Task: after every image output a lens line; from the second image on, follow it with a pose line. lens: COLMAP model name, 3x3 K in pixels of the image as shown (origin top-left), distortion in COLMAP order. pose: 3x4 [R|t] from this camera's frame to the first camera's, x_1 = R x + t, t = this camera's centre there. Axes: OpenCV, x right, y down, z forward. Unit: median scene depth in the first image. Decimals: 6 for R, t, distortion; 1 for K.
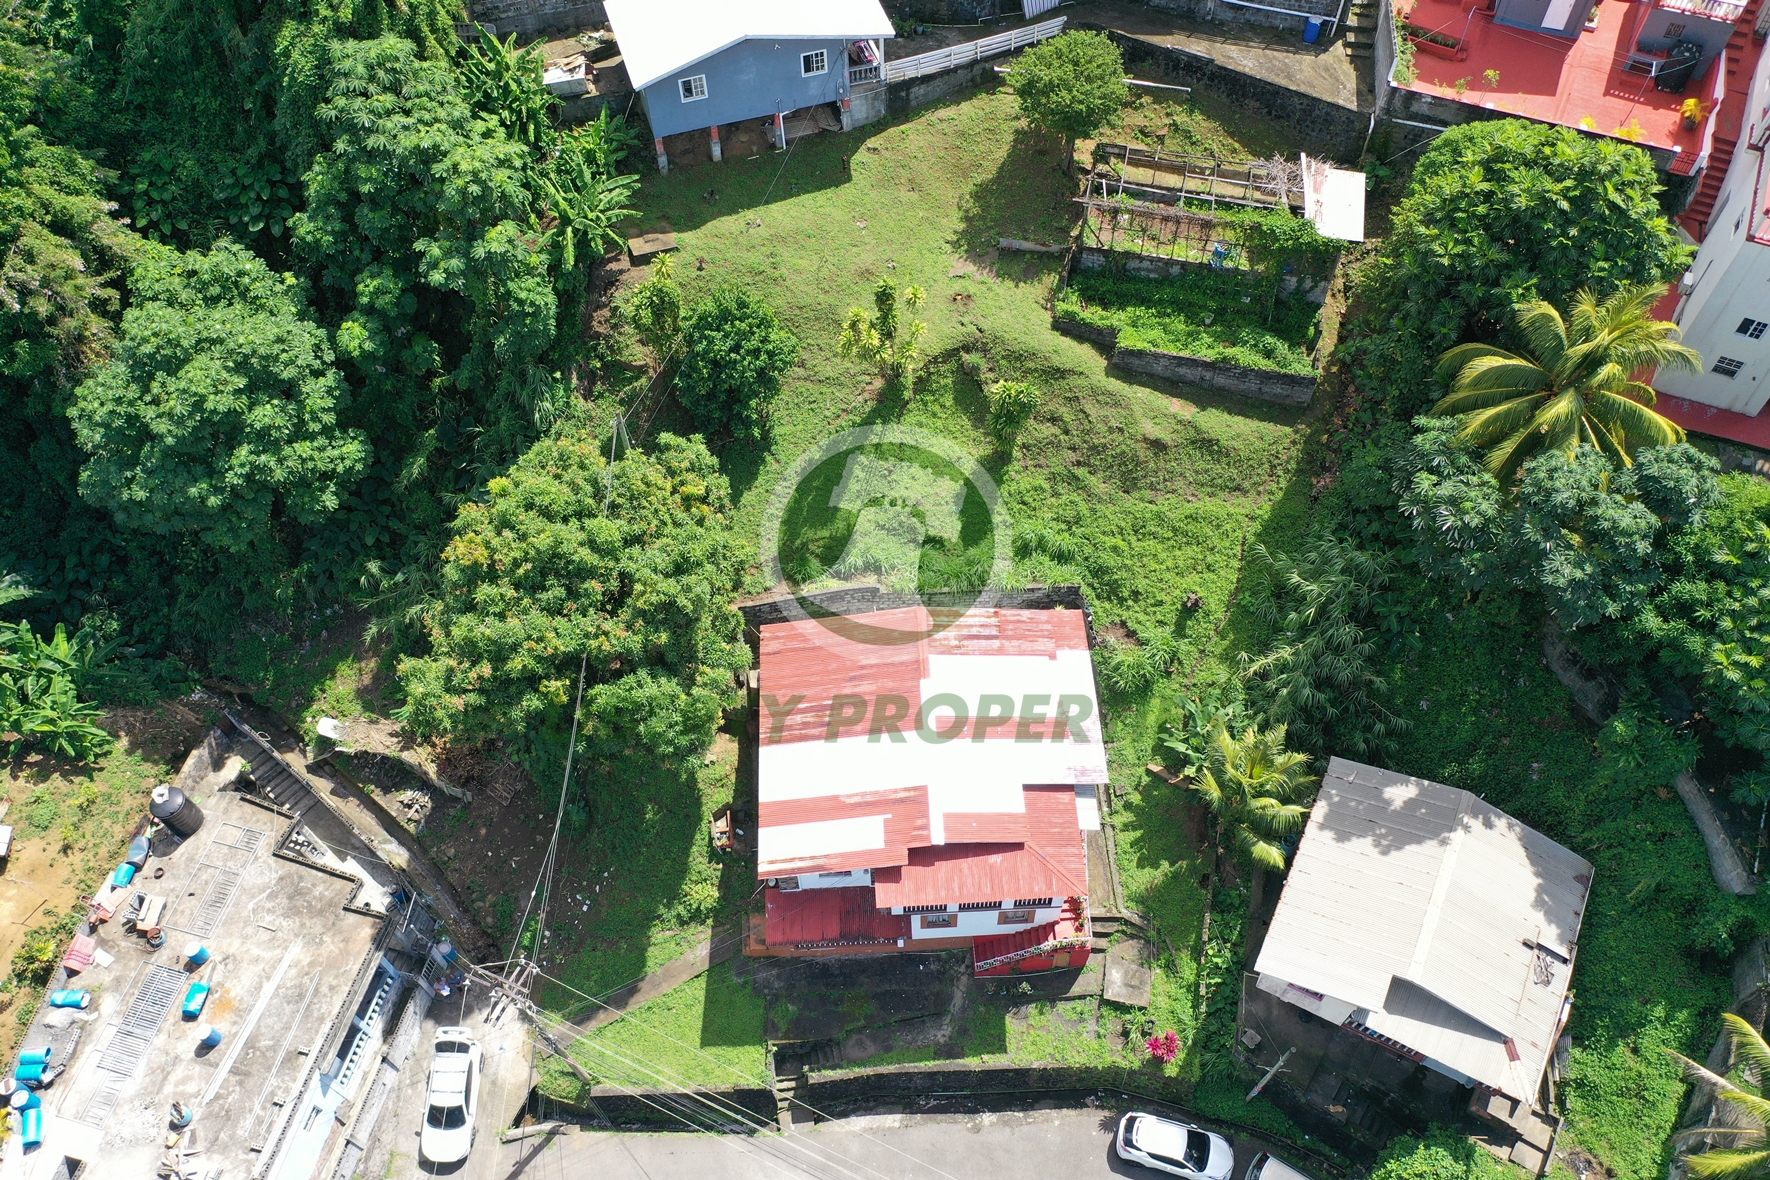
lens RADIAL K [[1396.9, 0, 885.0], [0, 1396.9, 590.0], [0, 0, 1]] dist [0.003253, -0.002027]
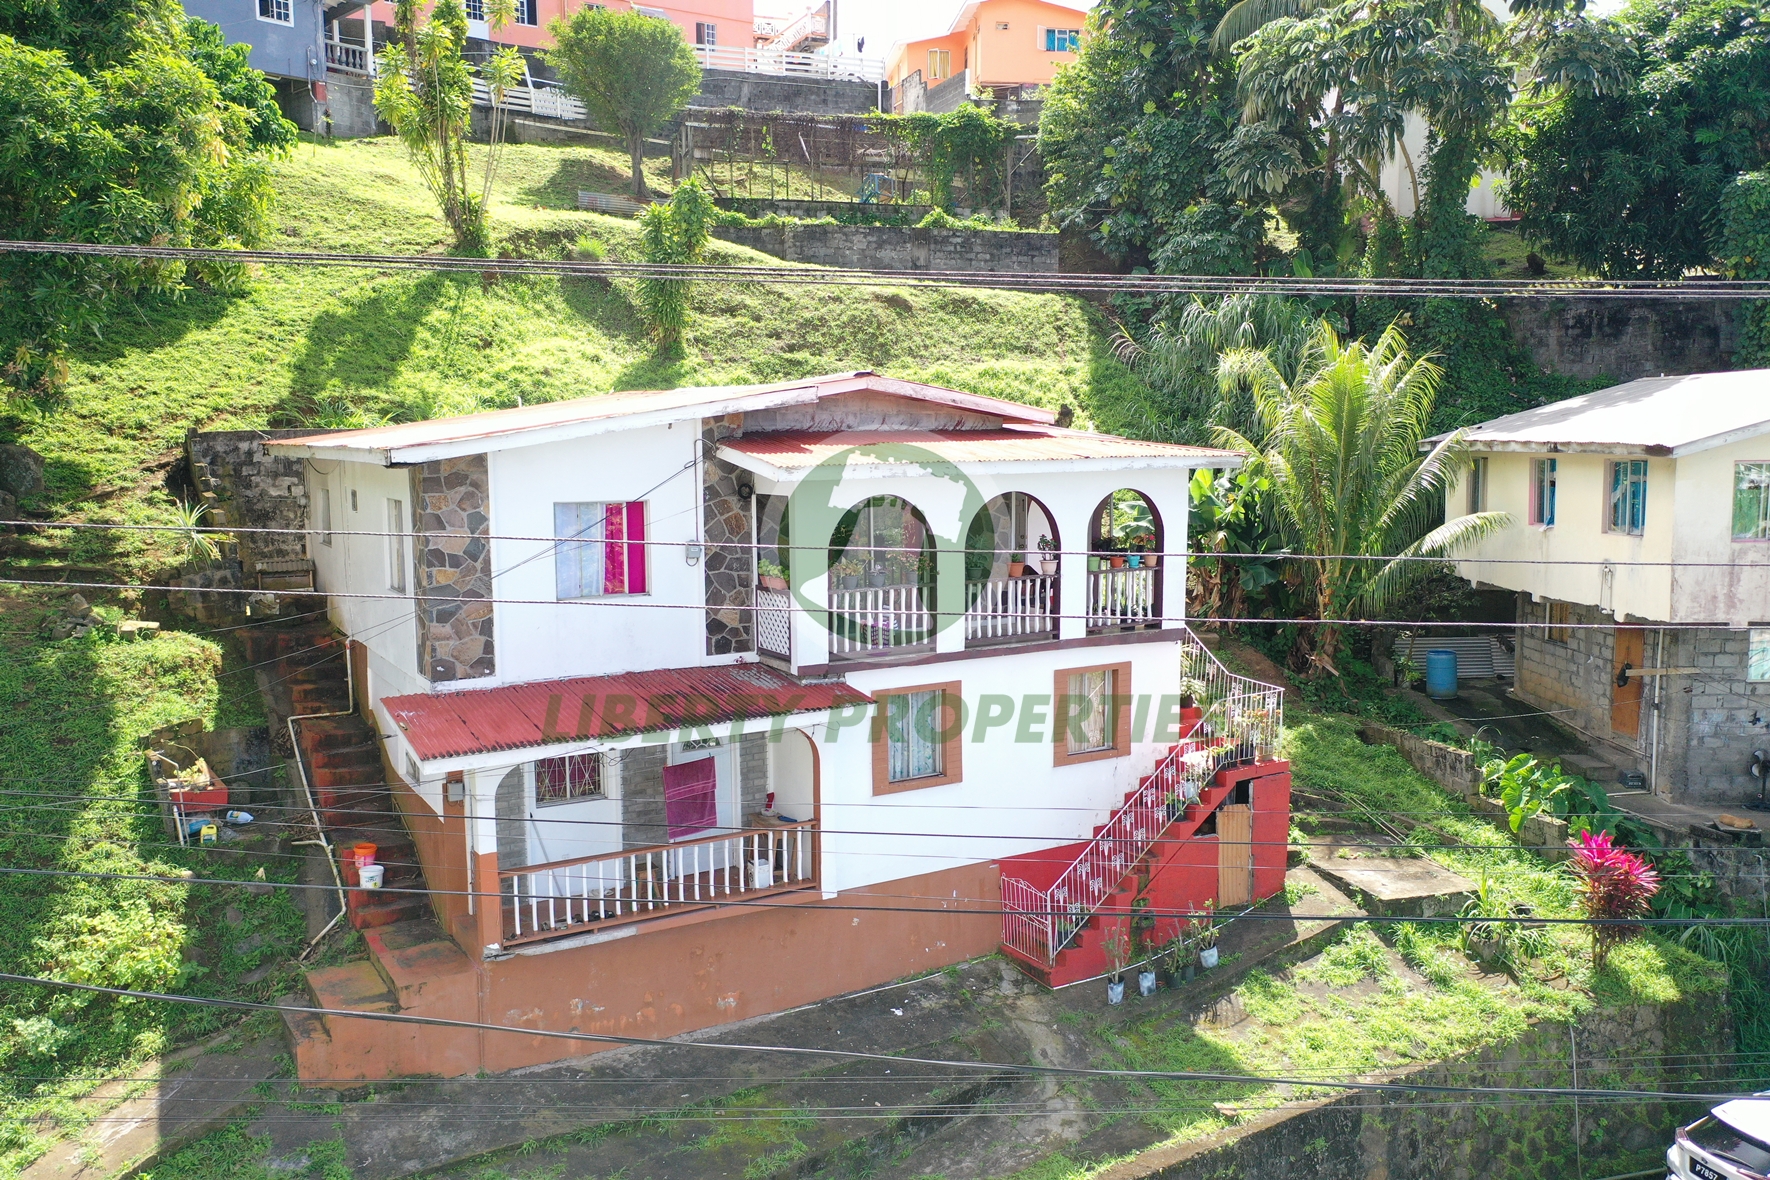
lens RADIAL K [[1396.9, 0, 885.0], [0, 1396.9, 590.0], [0, 0, 1]] dist [0.003253, -0.002027]
pose [[0.882422, -0.040987, 0.468669, -0.132129], [0.387168, 0.629208, -0.673942, 0.453428], [-0.267268, 0.776155, 0.571096, 0.790354]]
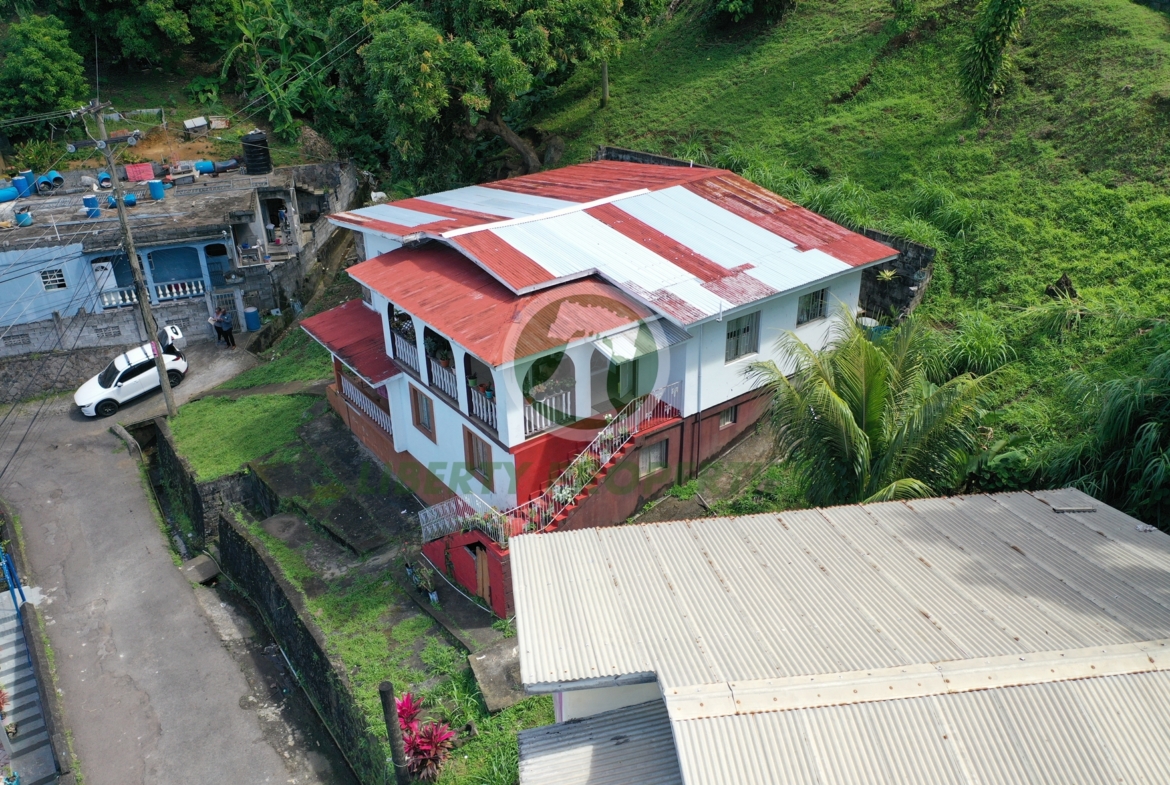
lens RADIAL K [[929.4, 0, 585.0], [0, 929.4, 392.5], [0, 0, 1]] dist [0.002739, -0.001059]
pose [[0.556918, 0.396740, -0.729685, 0.436592], [-0.689042, 0.711229, -0.139192, 0.243244], [0.463750, 0.580302, 0.669467, 0.727241]]
